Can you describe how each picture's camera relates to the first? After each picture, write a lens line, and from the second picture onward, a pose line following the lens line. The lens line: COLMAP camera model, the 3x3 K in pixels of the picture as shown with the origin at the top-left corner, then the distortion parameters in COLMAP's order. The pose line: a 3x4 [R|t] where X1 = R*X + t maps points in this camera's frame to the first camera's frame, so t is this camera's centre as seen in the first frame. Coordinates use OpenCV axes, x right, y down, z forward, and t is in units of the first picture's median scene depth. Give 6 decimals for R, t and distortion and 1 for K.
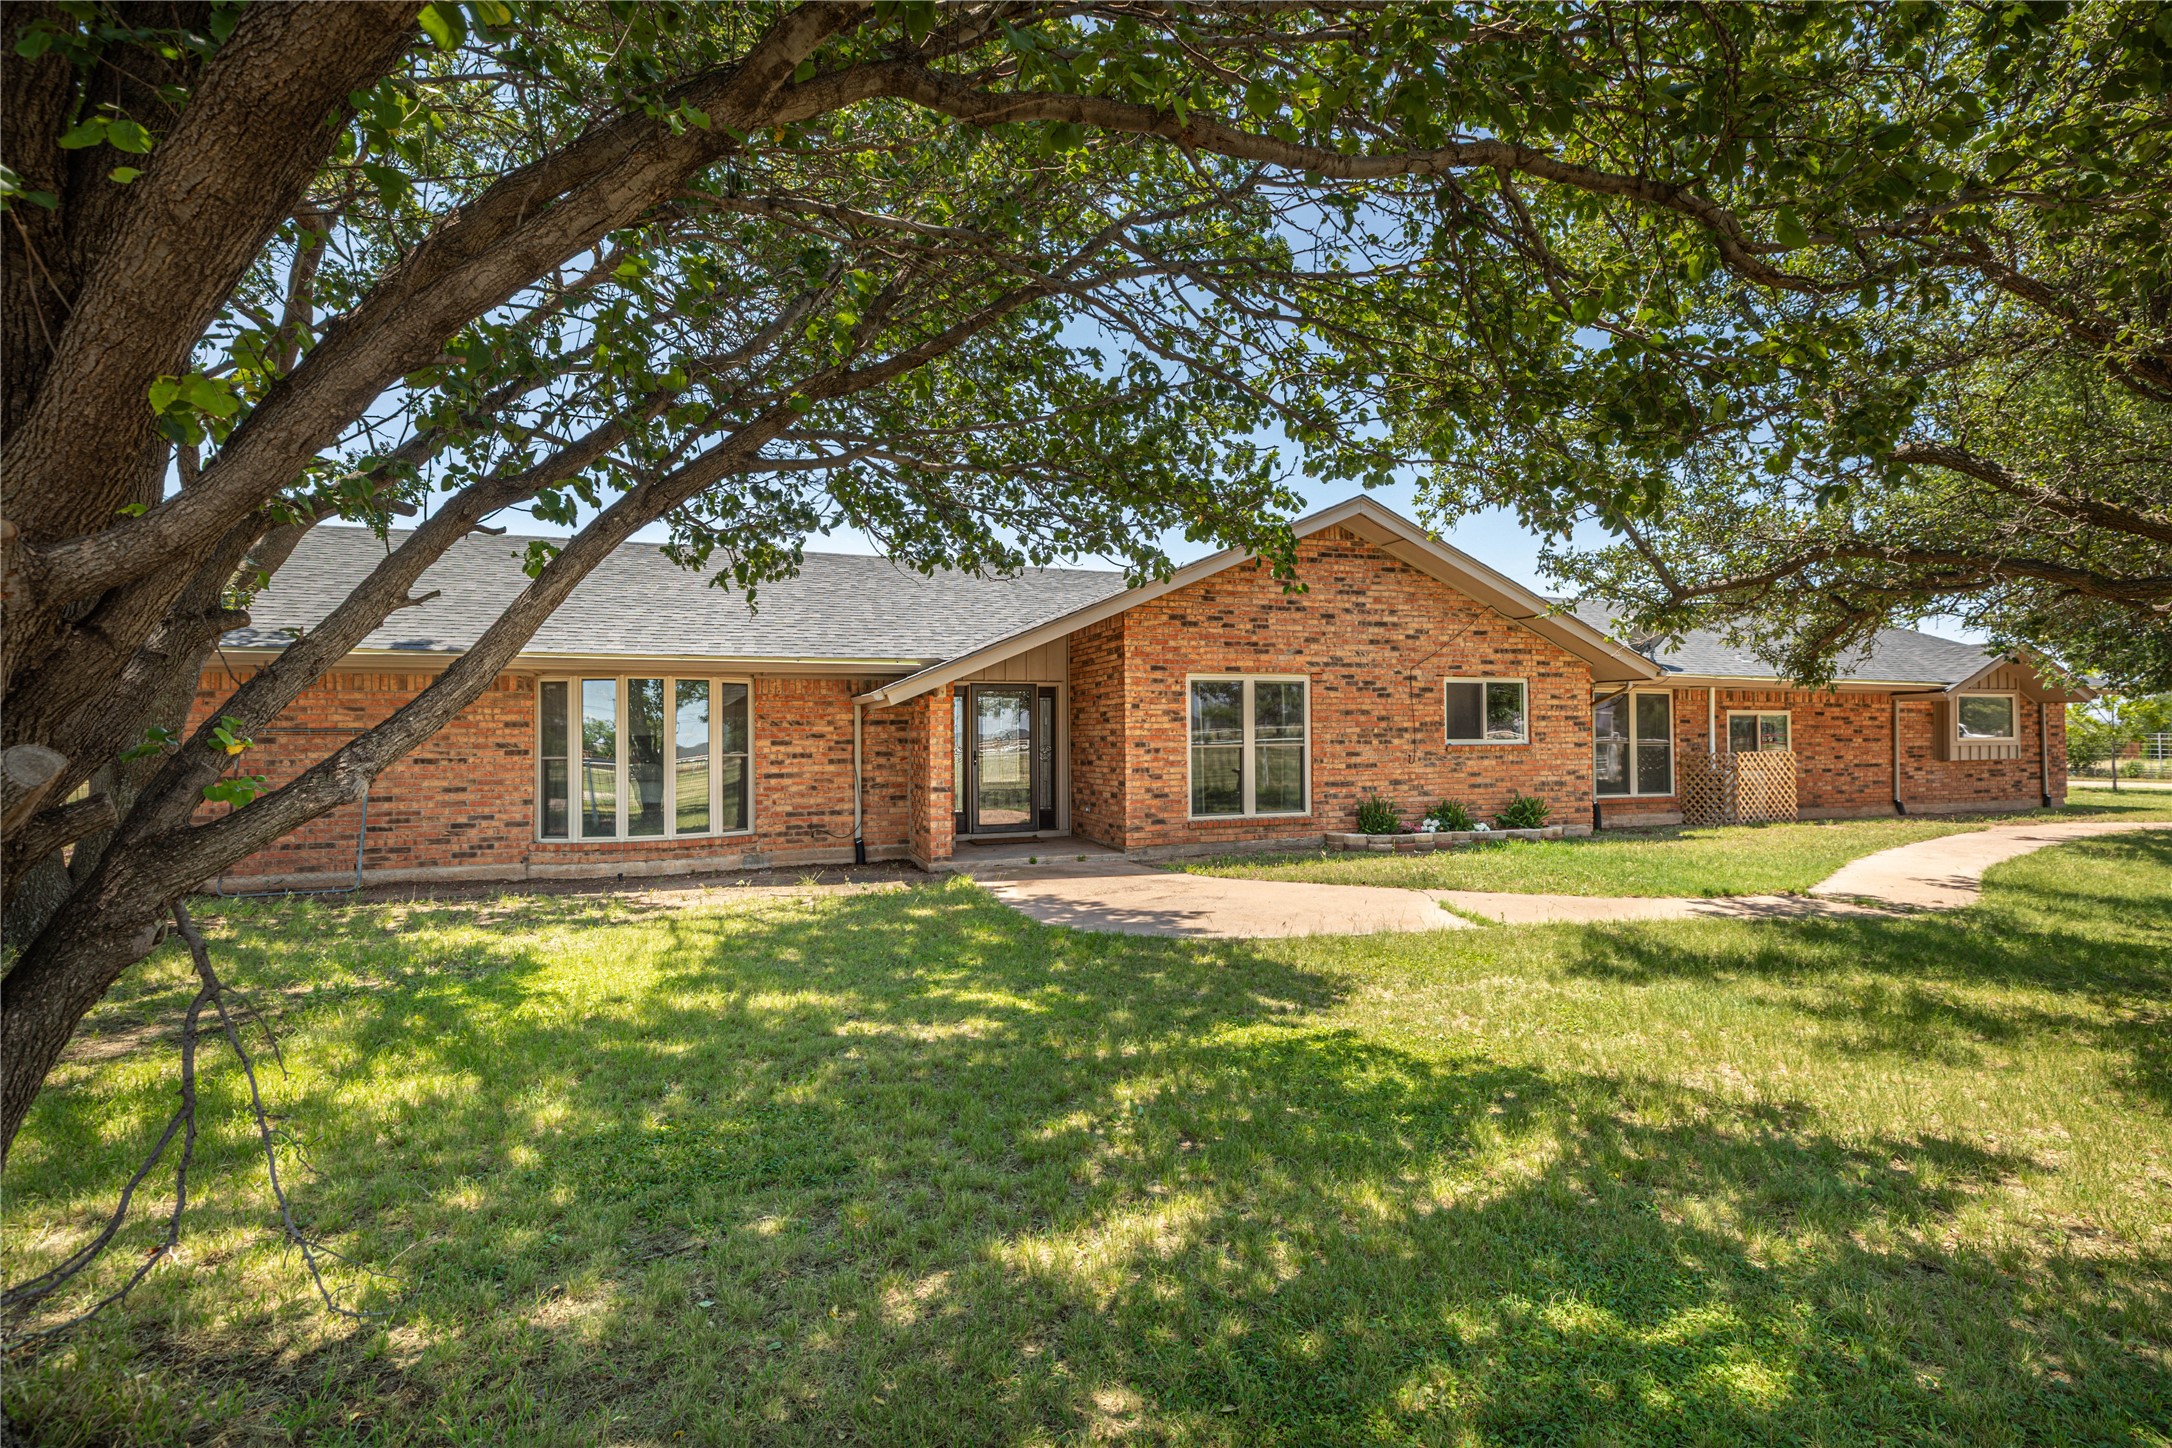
lens RADIAL K [[976.7, 0, 1086.0], [0, 976.7, 724.0], [0, 0, 1]] dist [-0.001254, -0.000110]
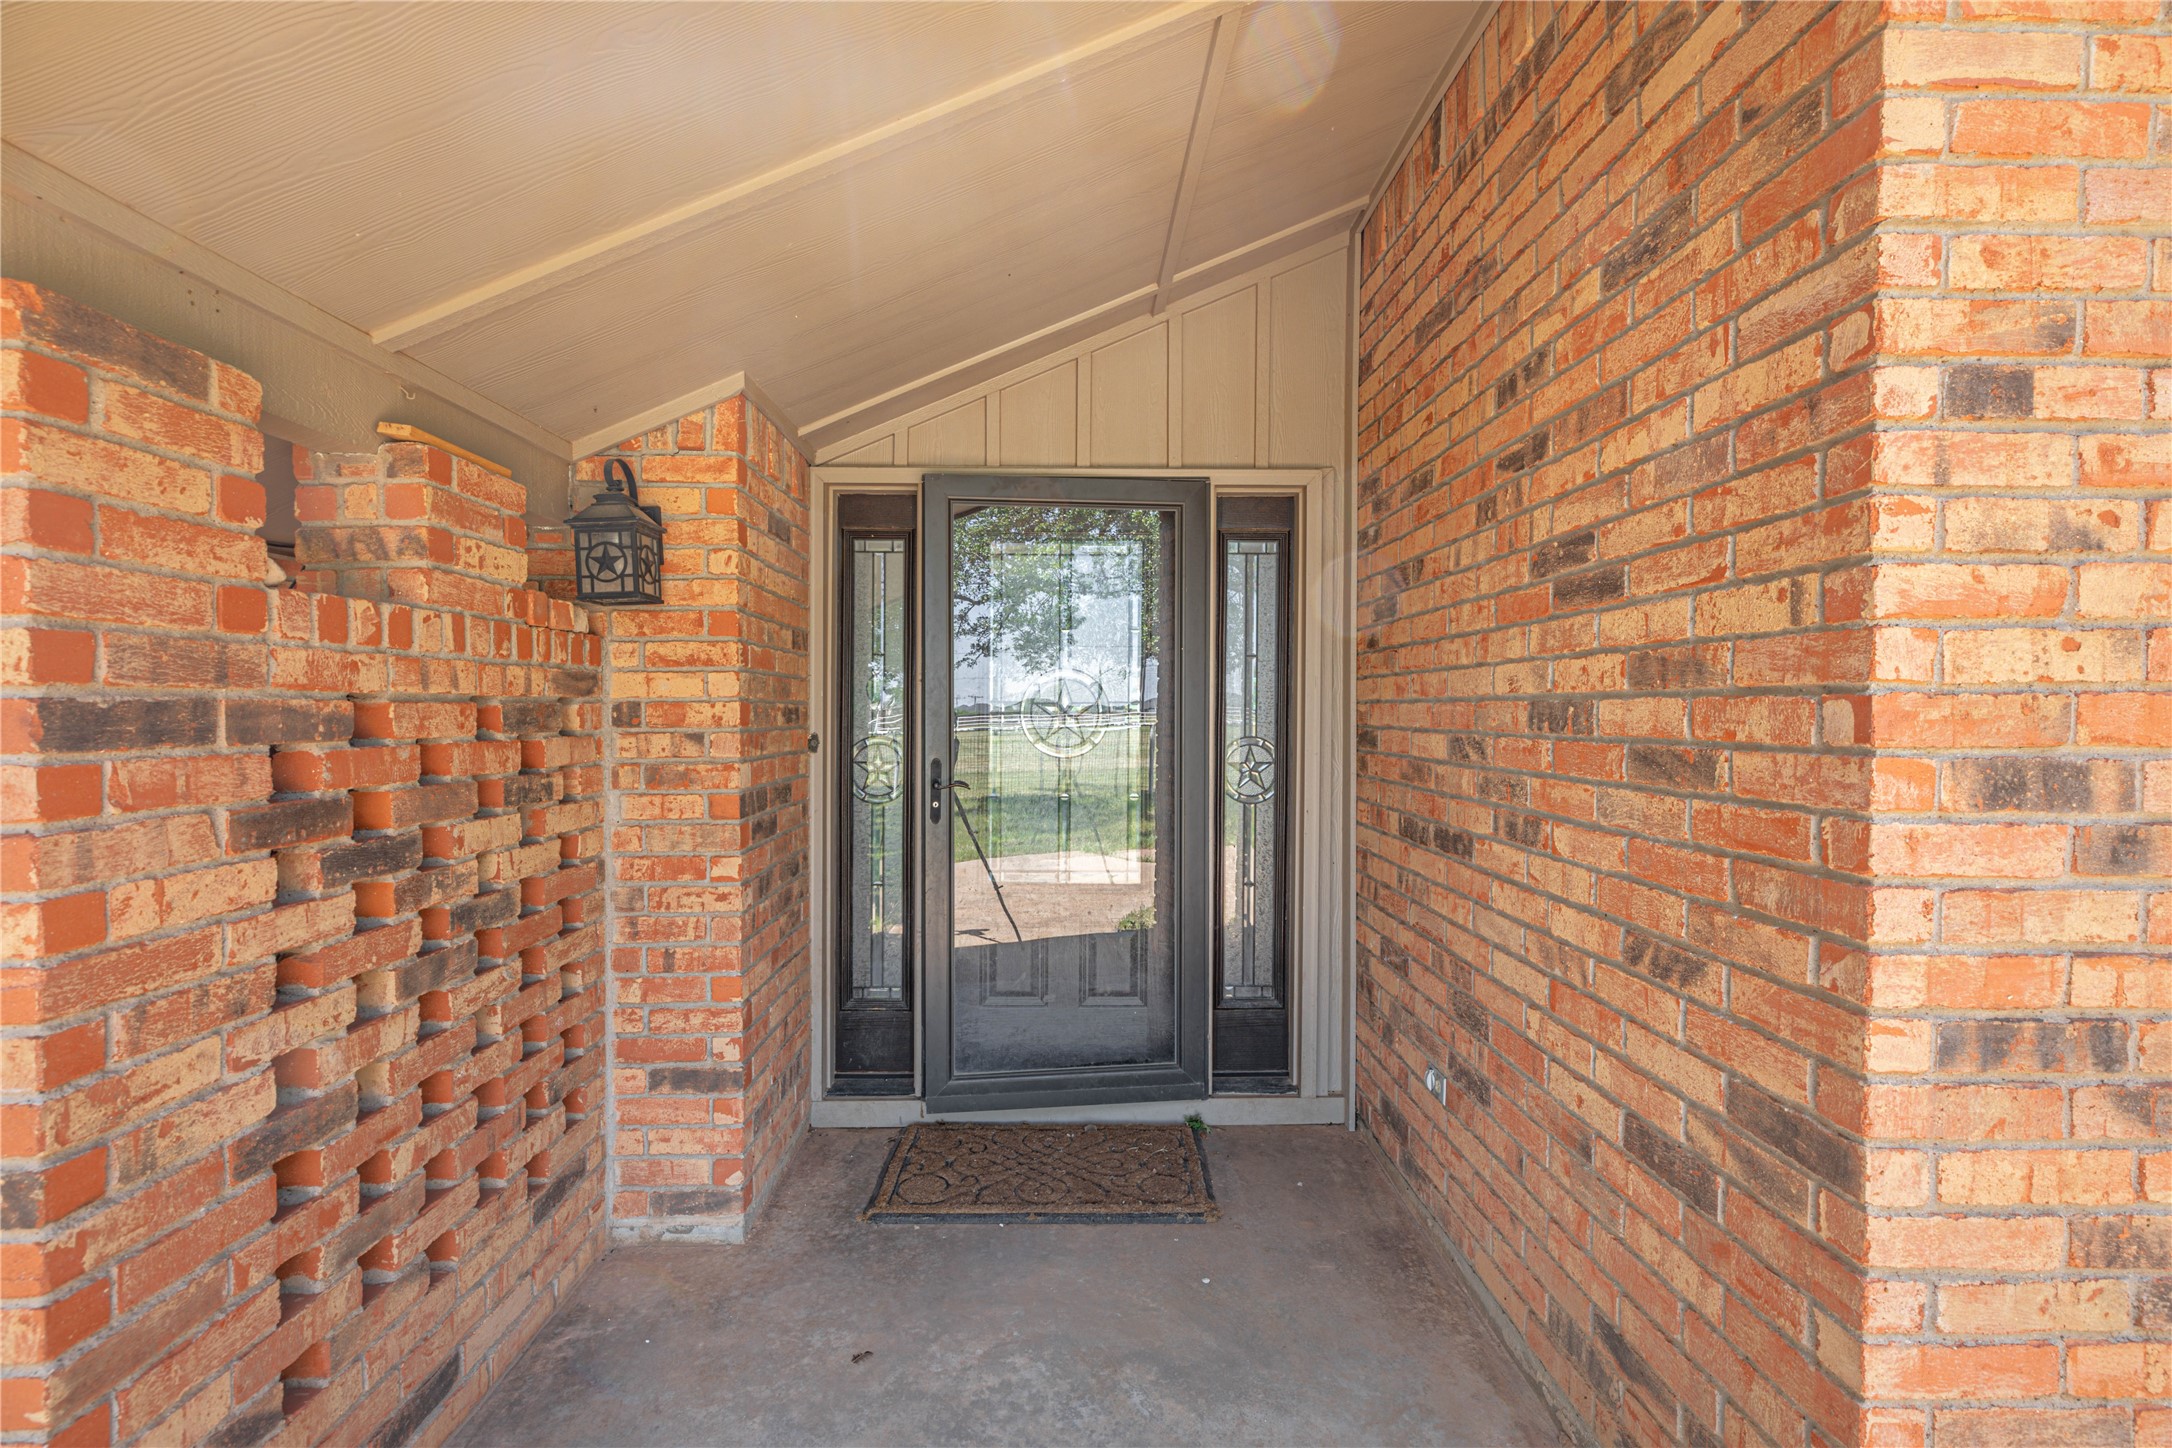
lens RADIAL K [[976.7, 0, 1086.0], [0, 976.7, 724.0], [0, 0, 1]] dist [-0.001254, -0.000110]
pose [[0.948691, 0.014251, -0.315885, -0.004474], [-0.005467, 0.999574, 0.028677, 0.013050], [0.316159, -0.025479, 0.948364, 0.879249]]
